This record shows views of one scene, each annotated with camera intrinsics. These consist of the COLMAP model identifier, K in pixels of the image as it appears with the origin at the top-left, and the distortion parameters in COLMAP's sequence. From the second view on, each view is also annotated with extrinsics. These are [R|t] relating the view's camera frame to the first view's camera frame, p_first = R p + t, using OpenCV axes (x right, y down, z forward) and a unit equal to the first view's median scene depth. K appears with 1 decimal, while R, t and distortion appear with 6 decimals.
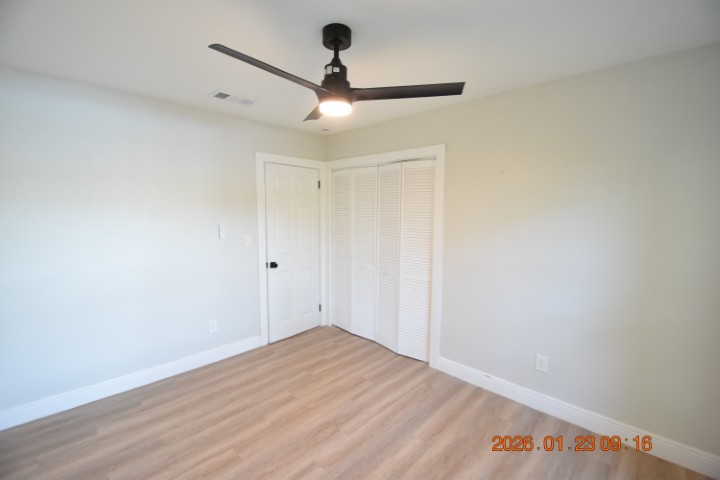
lens RADIAL K [[313.2, 0, 359.1], [0, 313.2, 240.8], [0, 0, 1]] dist [0.024465, -0.023547]
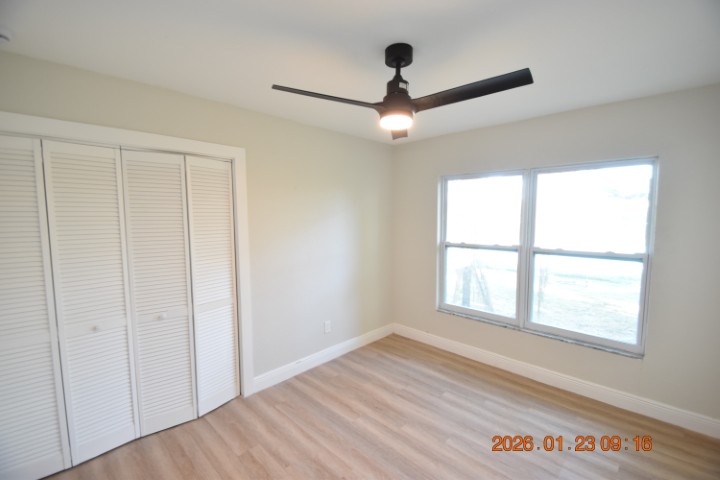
lens RADIAL K [[302.0, 0, 360.0], [0, 302.0, 240.0], [0, 0, 1]] dist [-0.022054, -0.006090]
pose [[-0.003204, -0.074834, 0.997191, -0.690809], [0.103599, 0.991805, 0.074763, -0.081289], [-0.994614, 0.103547, 0.004575, 0.744972]]
